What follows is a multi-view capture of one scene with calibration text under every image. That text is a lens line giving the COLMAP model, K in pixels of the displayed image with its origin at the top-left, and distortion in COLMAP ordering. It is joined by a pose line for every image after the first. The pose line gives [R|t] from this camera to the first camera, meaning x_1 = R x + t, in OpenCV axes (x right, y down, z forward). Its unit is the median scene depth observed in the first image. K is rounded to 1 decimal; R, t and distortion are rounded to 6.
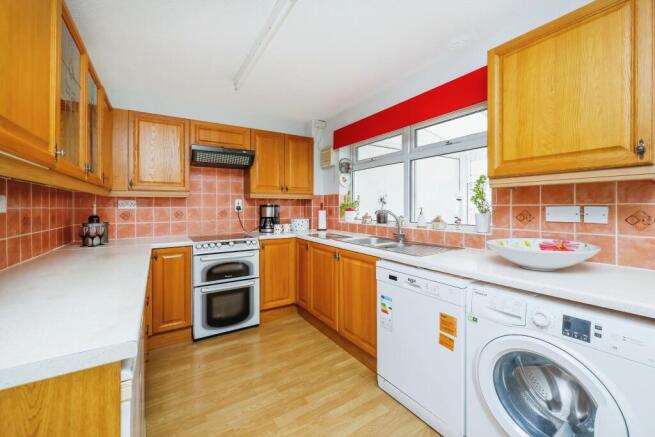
lens RADIAL K [[269.8, 0, 325.1], [0, 269.8, 206.9], [0, 0, 1]] dist [0.000352, 0.000009]
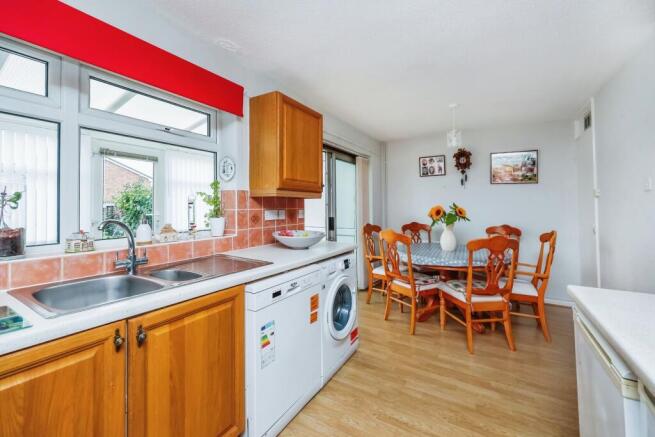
lens RADIAL K [[269.8, 0, 328.0], [0, 269.8, 203.1], [0, 0, 1]] dist [0.000352, 0.000009]
pose [[-0.444531, 0.020875, 0.895520, -0.584822], [0.008578, 0.999782, -0.019047, -0.008730], [-0.895723, -0.000785, -0.444613, 1.212566]]
